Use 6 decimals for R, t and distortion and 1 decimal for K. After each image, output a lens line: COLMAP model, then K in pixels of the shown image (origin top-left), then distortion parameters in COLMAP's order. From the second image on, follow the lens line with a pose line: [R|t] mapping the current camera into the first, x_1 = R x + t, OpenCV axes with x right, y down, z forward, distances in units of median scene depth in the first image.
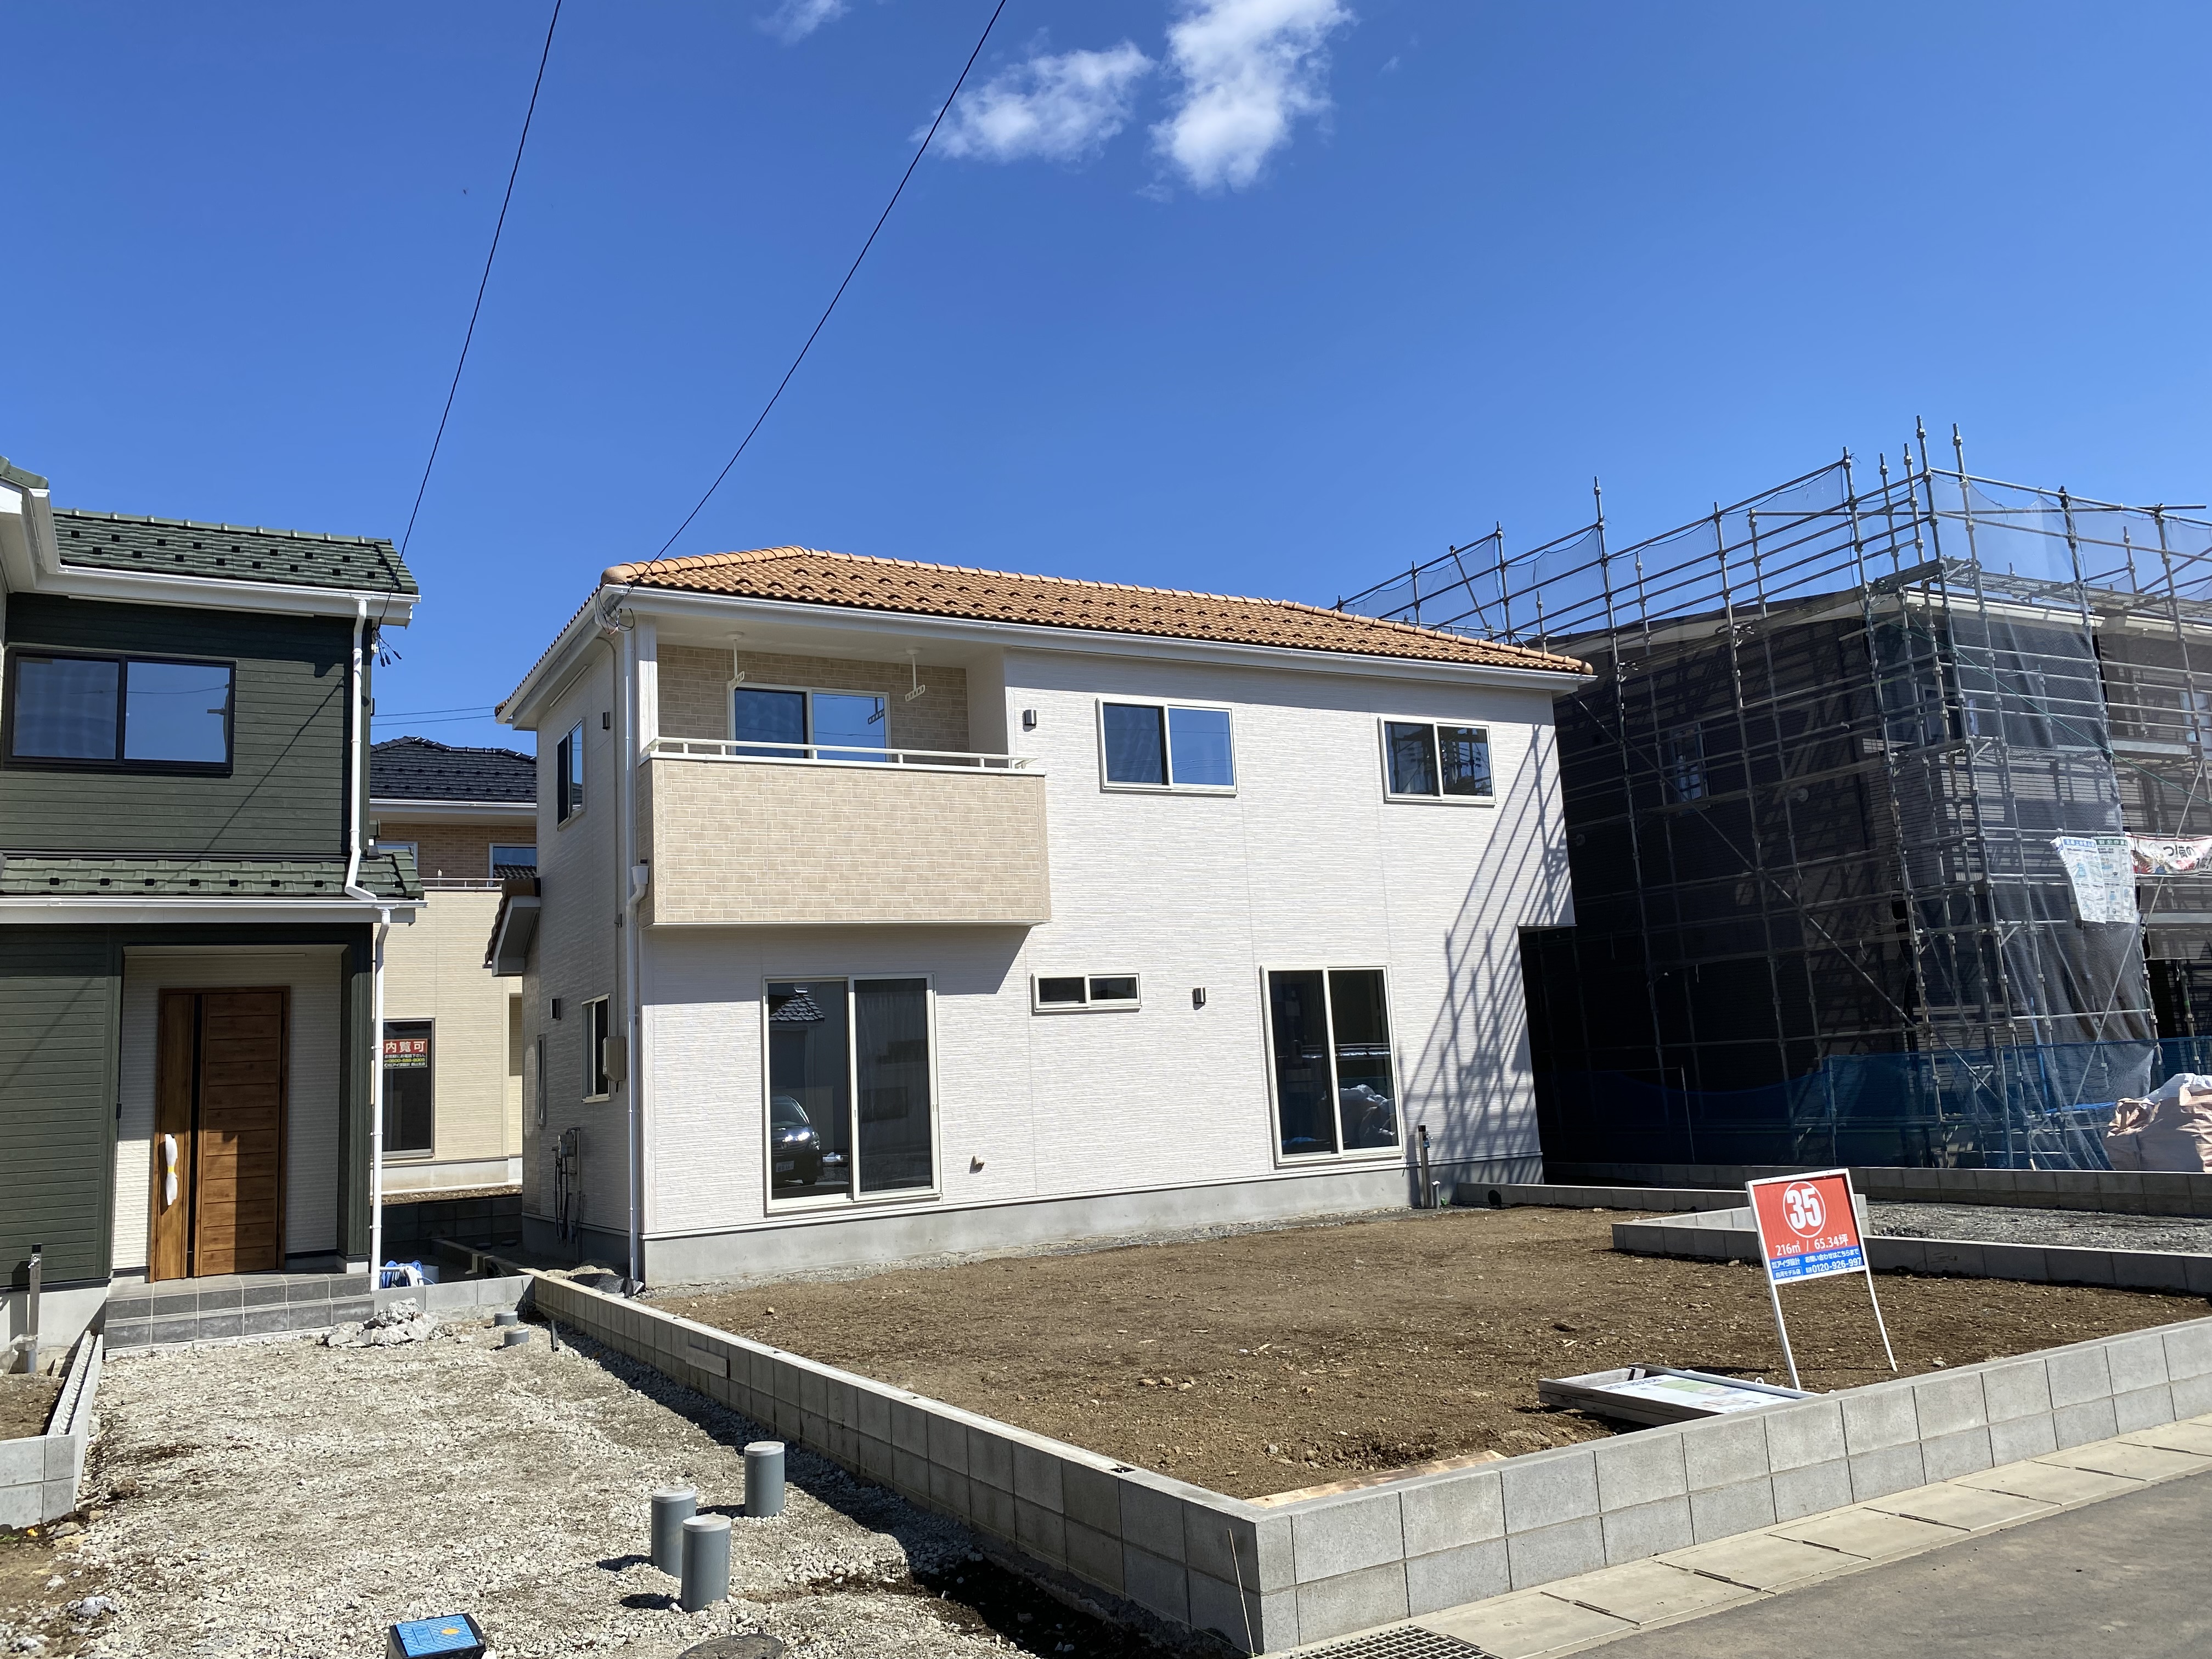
lens RADIAL K [[1610.2, 0, 1154.1], [0, 1610.2, 833.3], [0, 0, 1]] dist [-0.047371, -0.002755]
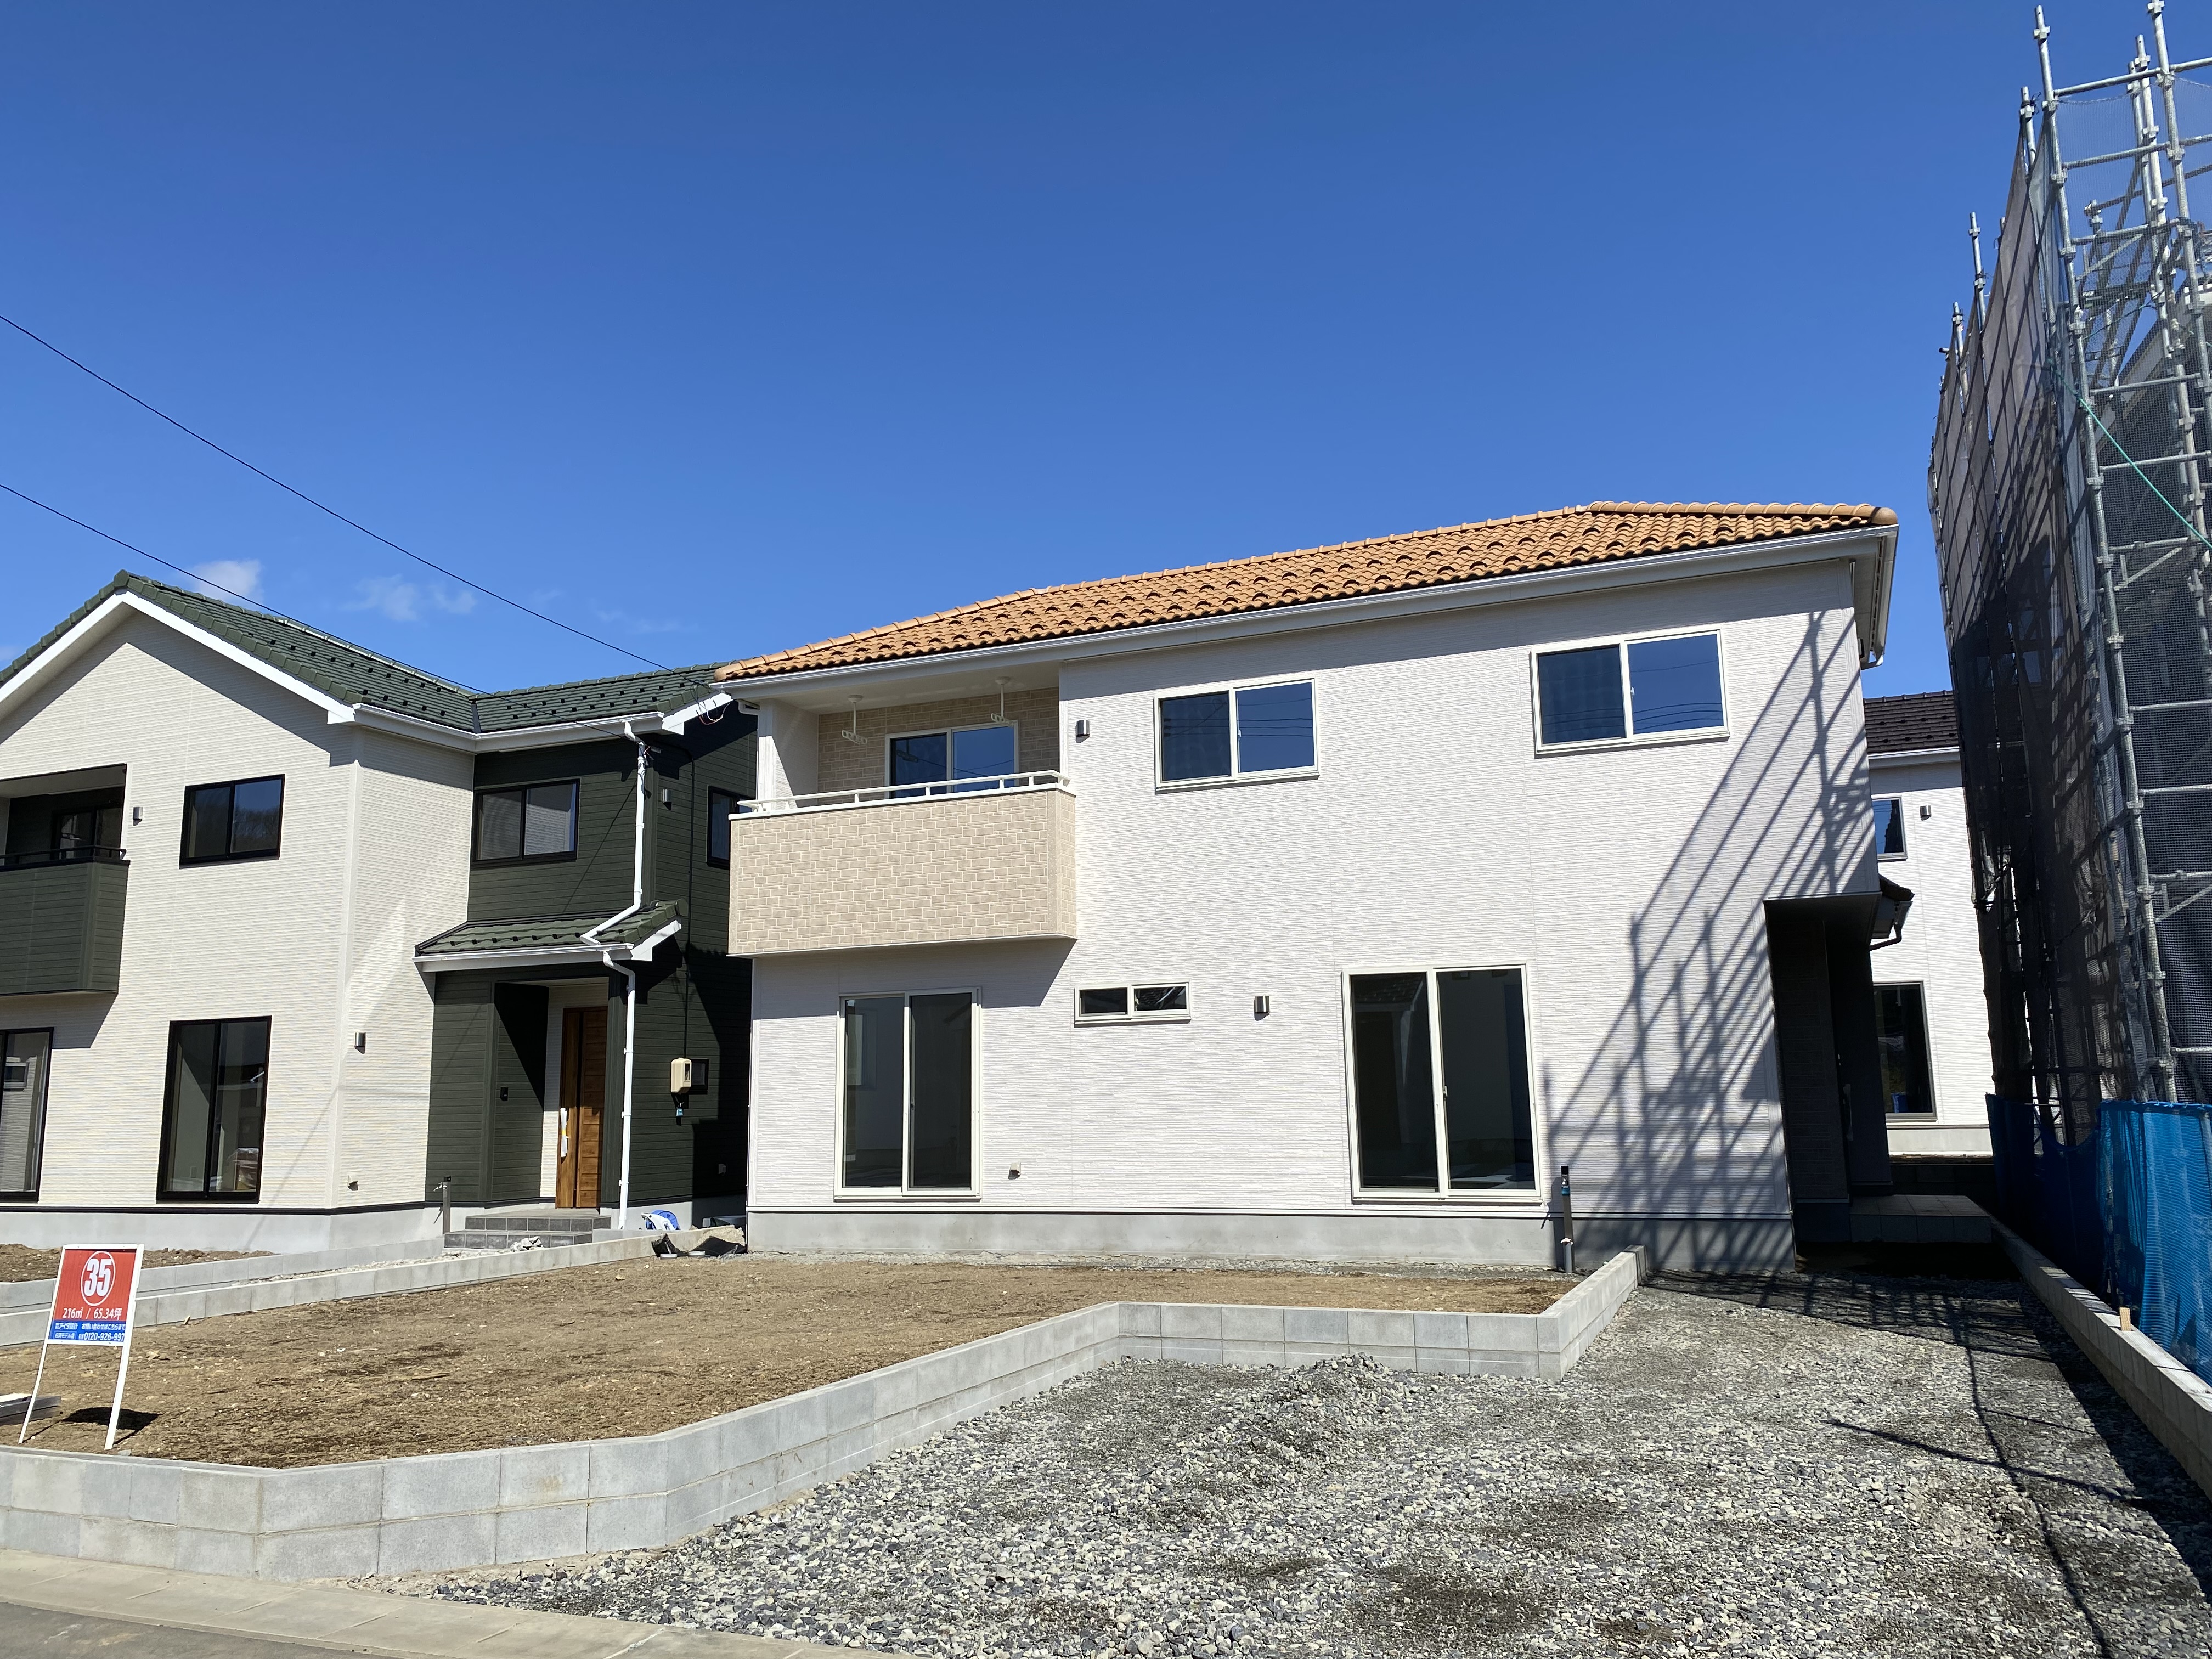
lens RADIAL K [[1610.2, 0, 1154.1], [0, 1610.2, 833.3], [0, 0, 1]] dist [-0.047371, -0.002755]
pose [[0.641122, -0.080020, -0.763256, 0.675110], [0.099835, 0.994794, -0.020435, 0.016900], [0.760918, -0.063098, 0.645773, 0.366232]]
